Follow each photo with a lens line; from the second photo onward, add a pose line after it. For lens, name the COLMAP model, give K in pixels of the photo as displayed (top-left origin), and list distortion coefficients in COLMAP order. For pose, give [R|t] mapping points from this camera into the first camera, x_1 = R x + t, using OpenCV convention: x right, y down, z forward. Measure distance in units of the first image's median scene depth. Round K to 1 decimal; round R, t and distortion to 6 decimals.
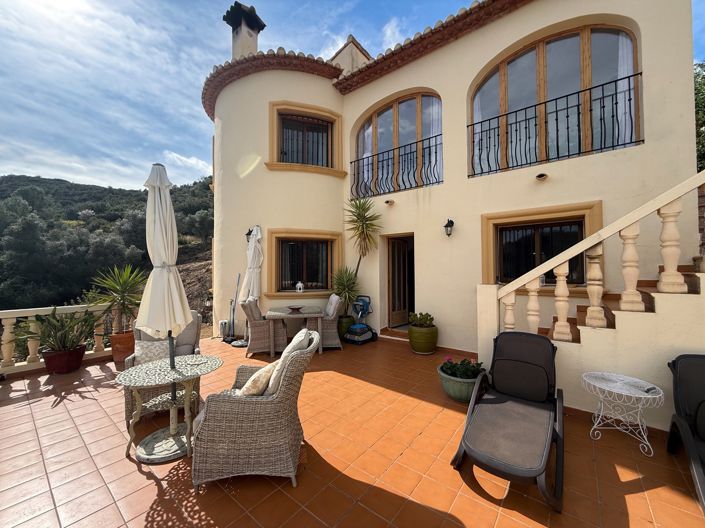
lens RADIAL K [[279.1, 0, 352.5], [0, 279.1, 265.0], [0, 0, 1]] dist [0.000465, -0.000868]
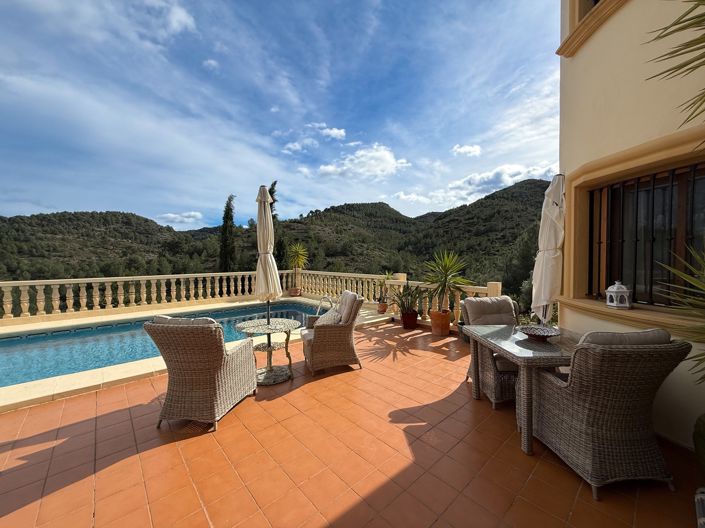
lens RADIAL K [[279.1, 0, 346.5], [0, 279.1, 279.8], [0, 0, 1]] dist [0.000465, -0.000868]
pose [[-0.176445, 0.081412, -0.980938, 0.277889], [0.023799, 0.996635, 0.078434, 0.017406], [0.984023, -0.009506, -0.177789, 0.692007]]
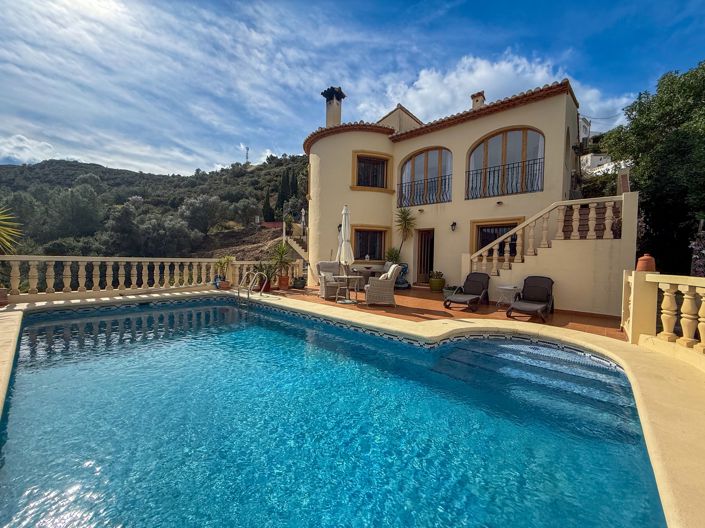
lens RADIAL K [[279.1, 0, 352.7], [0, 279.1, 264.4], [0, 0, 1]] dist [0.000465, -0.000868]
pose [[0.997902, 0.028308, -0.058223, -0.177899], [-0.025734, 0.998678, 0.044494, 0.046609], [0.059405, -0.042902, 0.997312, -0.767133]]
